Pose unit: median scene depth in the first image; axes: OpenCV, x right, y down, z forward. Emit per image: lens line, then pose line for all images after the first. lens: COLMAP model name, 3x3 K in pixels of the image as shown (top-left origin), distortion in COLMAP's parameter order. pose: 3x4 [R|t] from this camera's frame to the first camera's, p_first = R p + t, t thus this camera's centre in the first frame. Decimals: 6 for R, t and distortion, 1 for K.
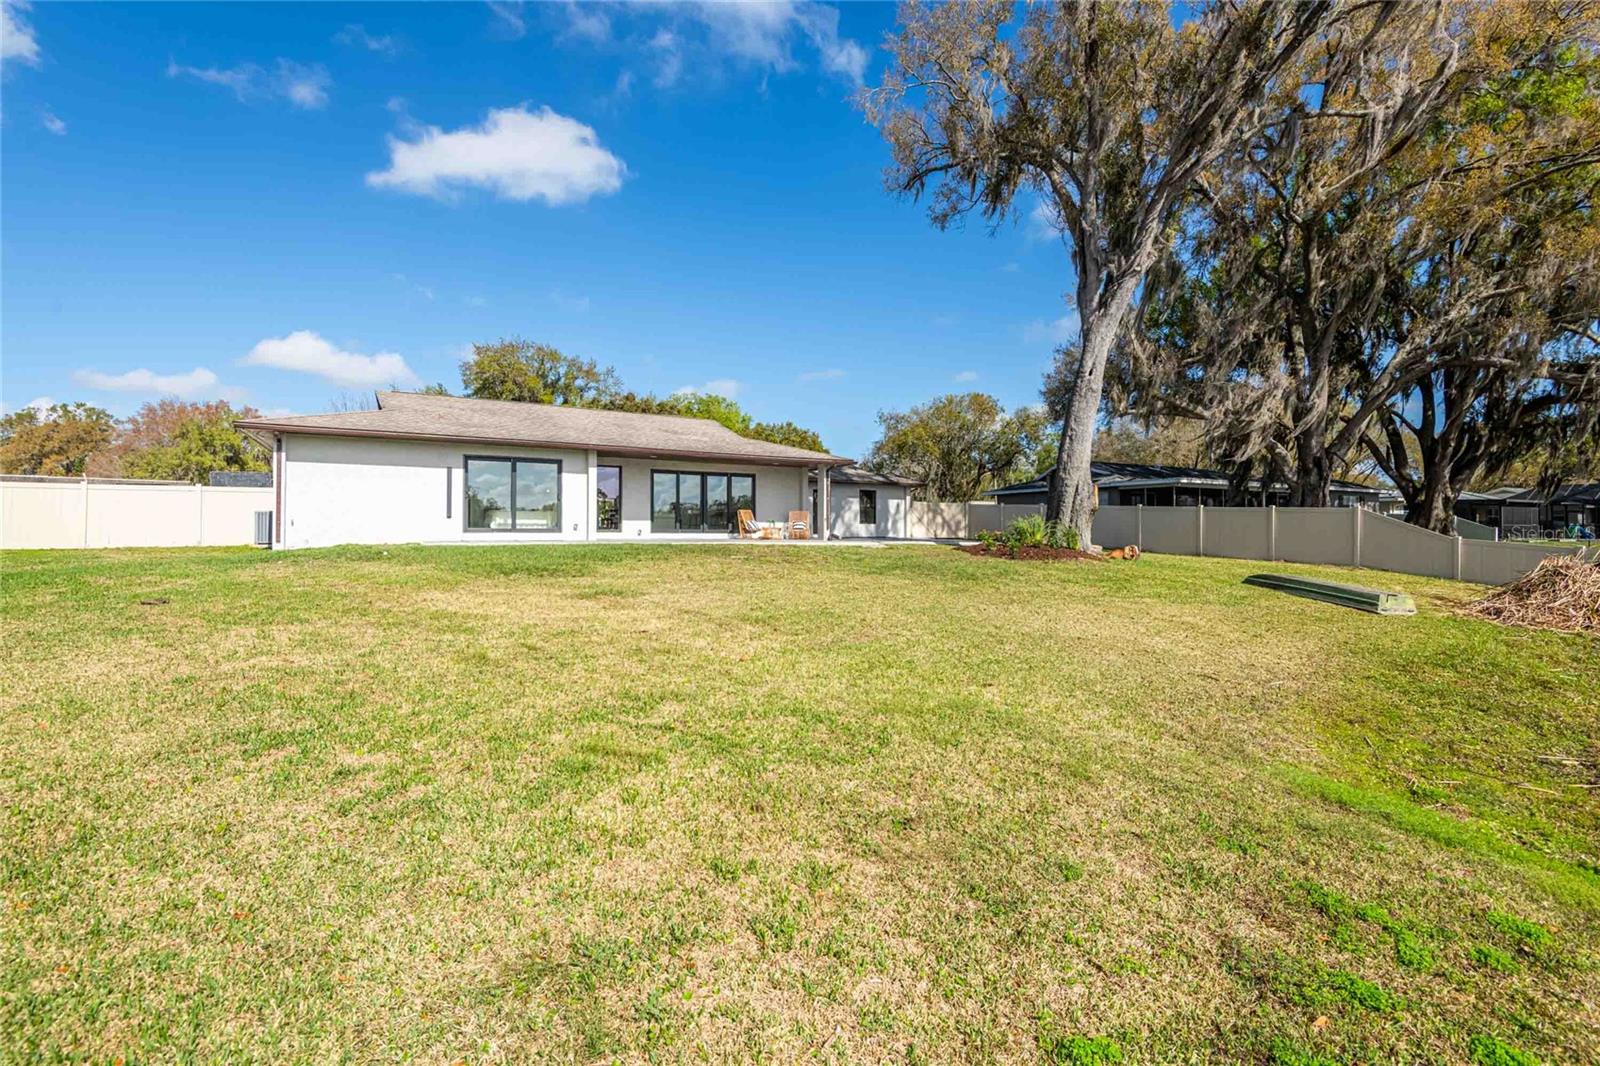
lens RADIAL K [[743.4, 0, 800.0], [0, 743.4, 533.0], [0, 0, 1]] dist [0.016950, -0.000375]
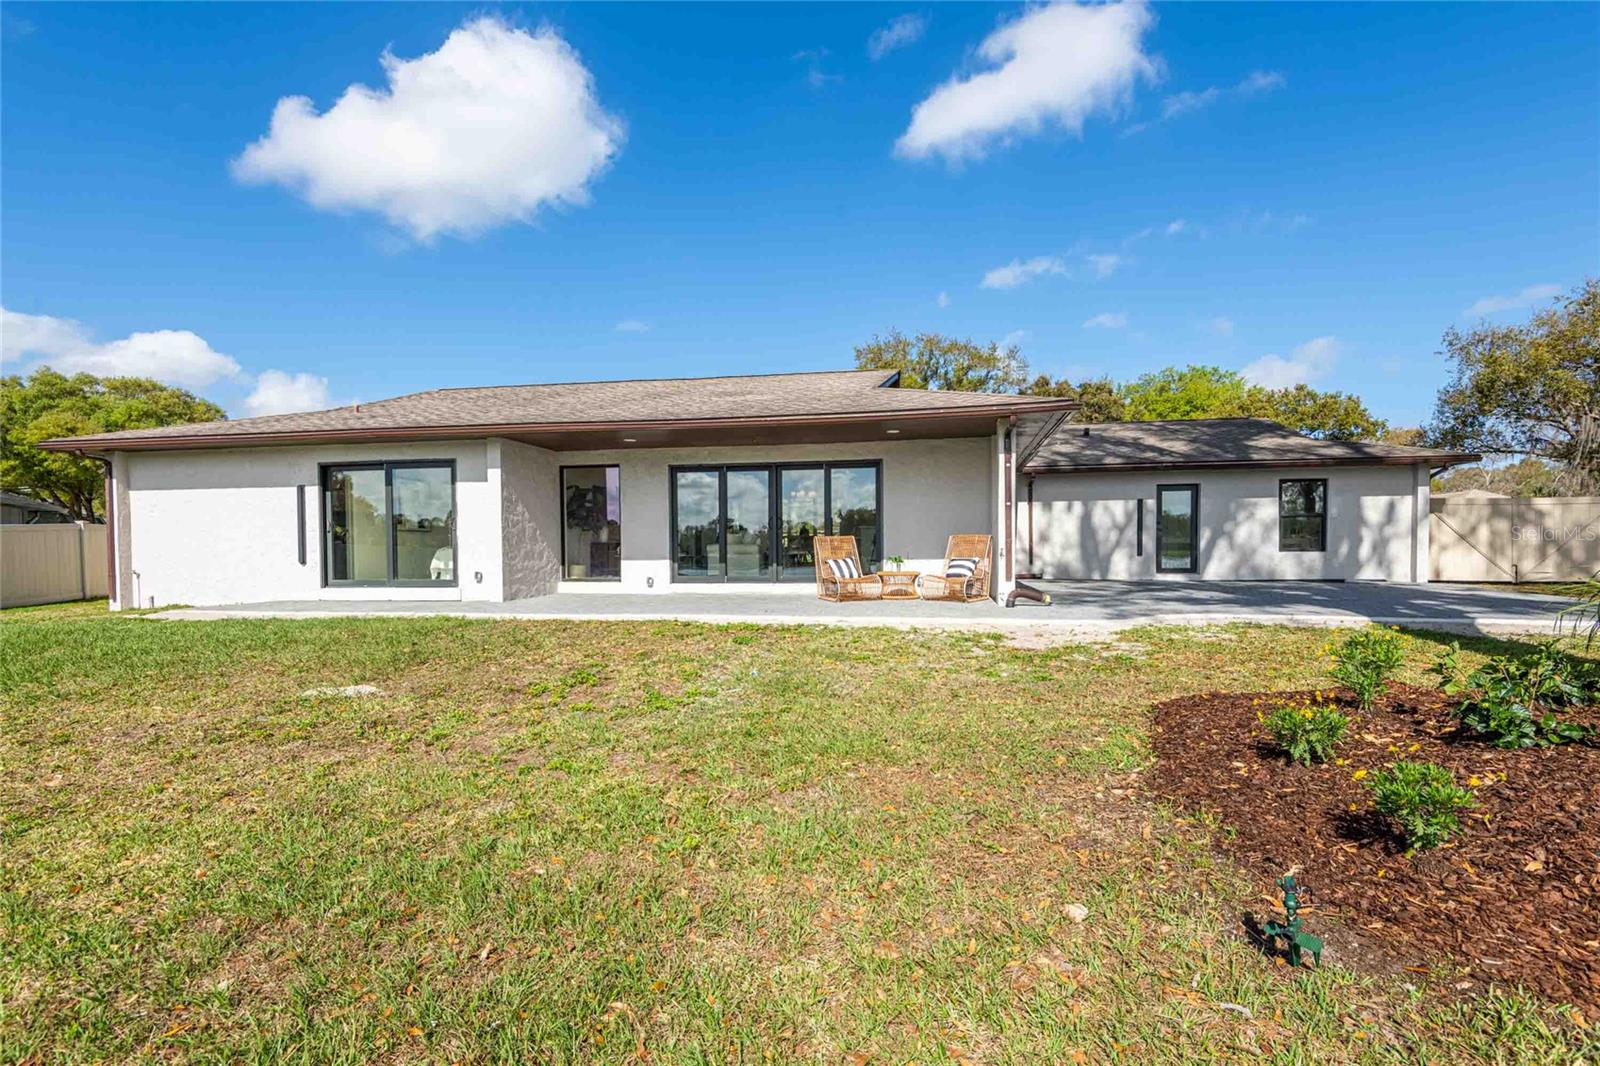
lens RADIAL K [[743.4, 0, 800.0], [0, 743.4, 533.0], [0, 0, 1]] dist [0.016950, -0.000375]
pose [[0.777422, -0.016044, -0.628775, 0.147117], [0.009361, 0.999859, -0.013939, -0.019227], [0.628910, 0.004951, 0.777463, 0.439216]]
